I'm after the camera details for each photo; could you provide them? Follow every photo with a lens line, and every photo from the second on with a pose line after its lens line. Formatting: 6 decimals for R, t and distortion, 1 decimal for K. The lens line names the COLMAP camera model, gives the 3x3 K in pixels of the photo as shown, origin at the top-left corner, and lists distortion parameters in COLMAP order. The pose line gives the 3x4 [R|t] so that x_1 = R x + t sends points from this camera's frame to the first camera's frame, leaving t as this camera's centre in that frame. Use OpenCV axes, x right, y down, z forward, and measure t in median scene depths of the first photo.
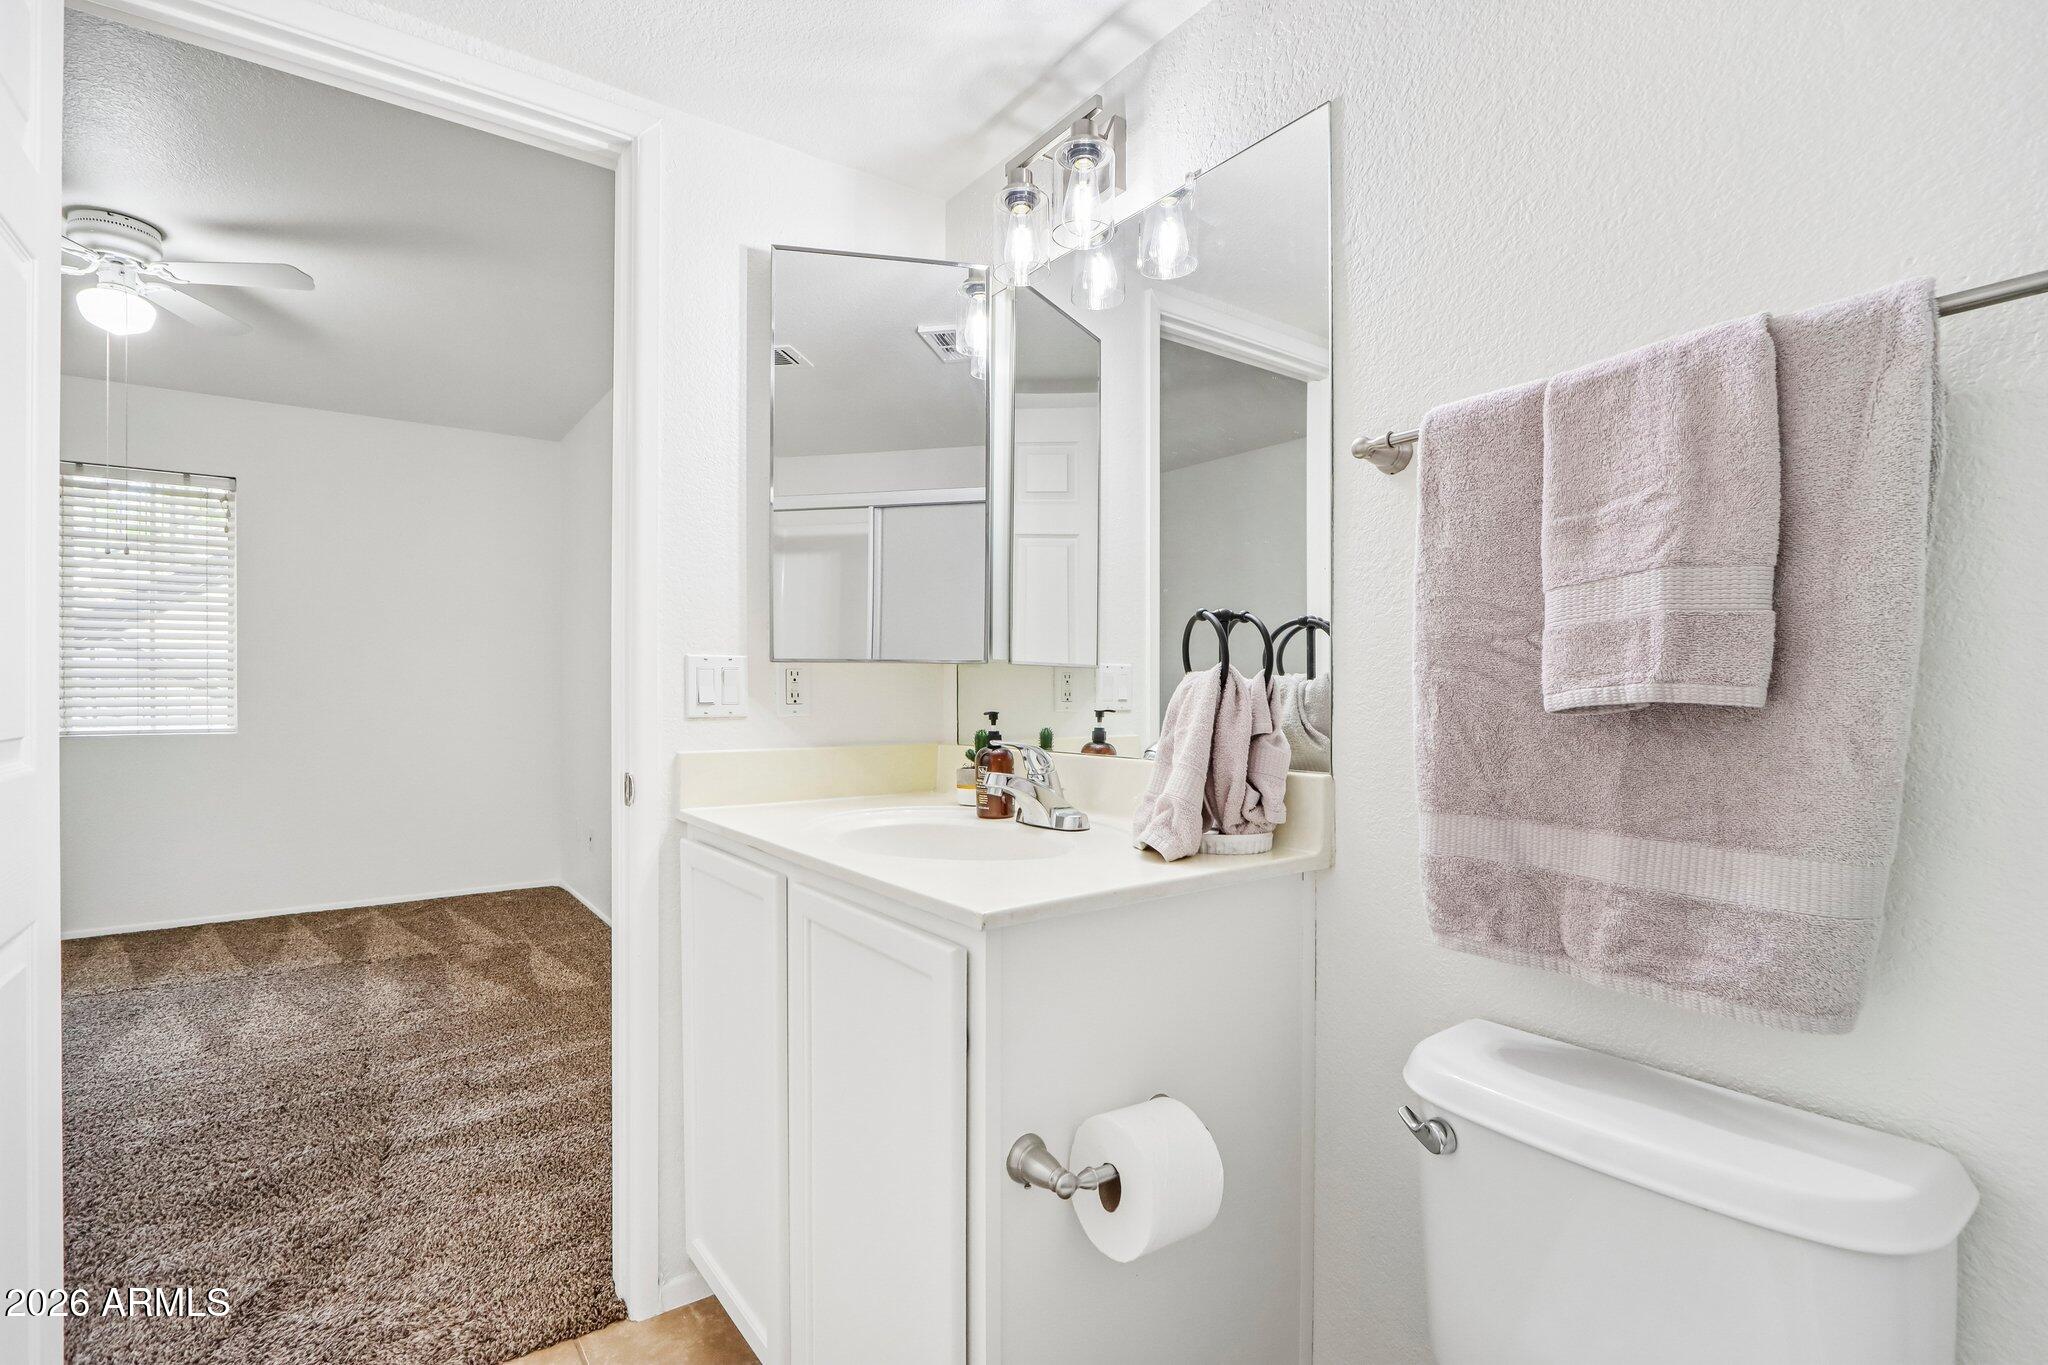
lens RADIAL K [[955.8, 0, 1012.8], [0, 955.8, 676.0], [0, 0, 1]] dist [-0.010045, 0.001684]
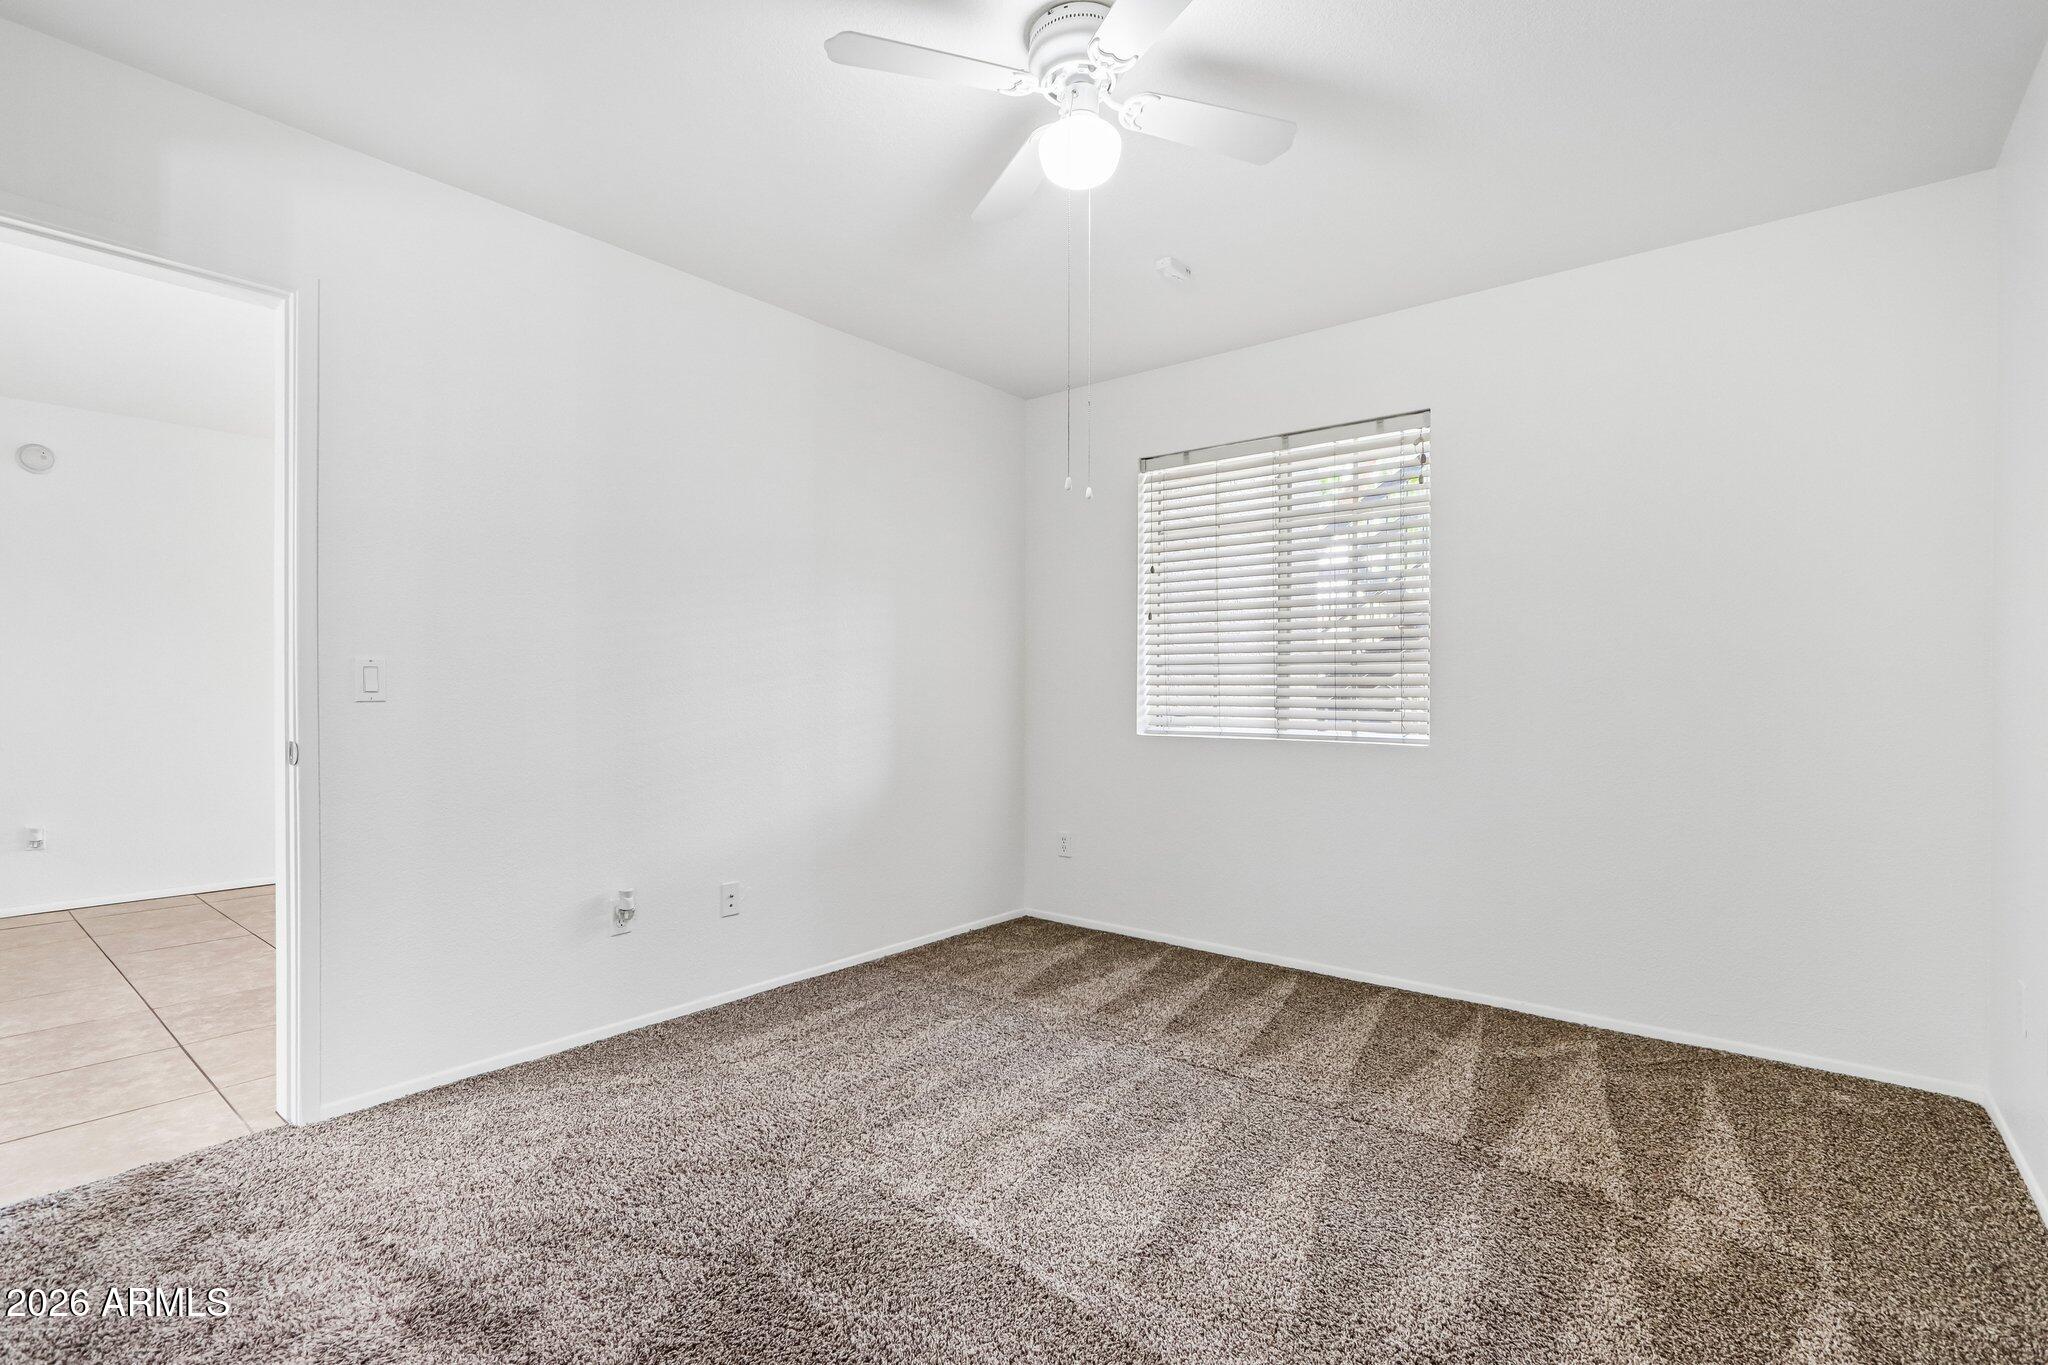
lens RADIAL K [[955.8, 0, 1002.9], [0, 955.8, 669.3], [0, 0, 1]] dist [-0.010045, 0.001684]
pose [[0.246312, -0.007408, -0.969162, -0.204238], [0.004074, 0.999970, -0.006608, 0.005649], [0.969182, -0.002320, 0.246335, 0.611634]]
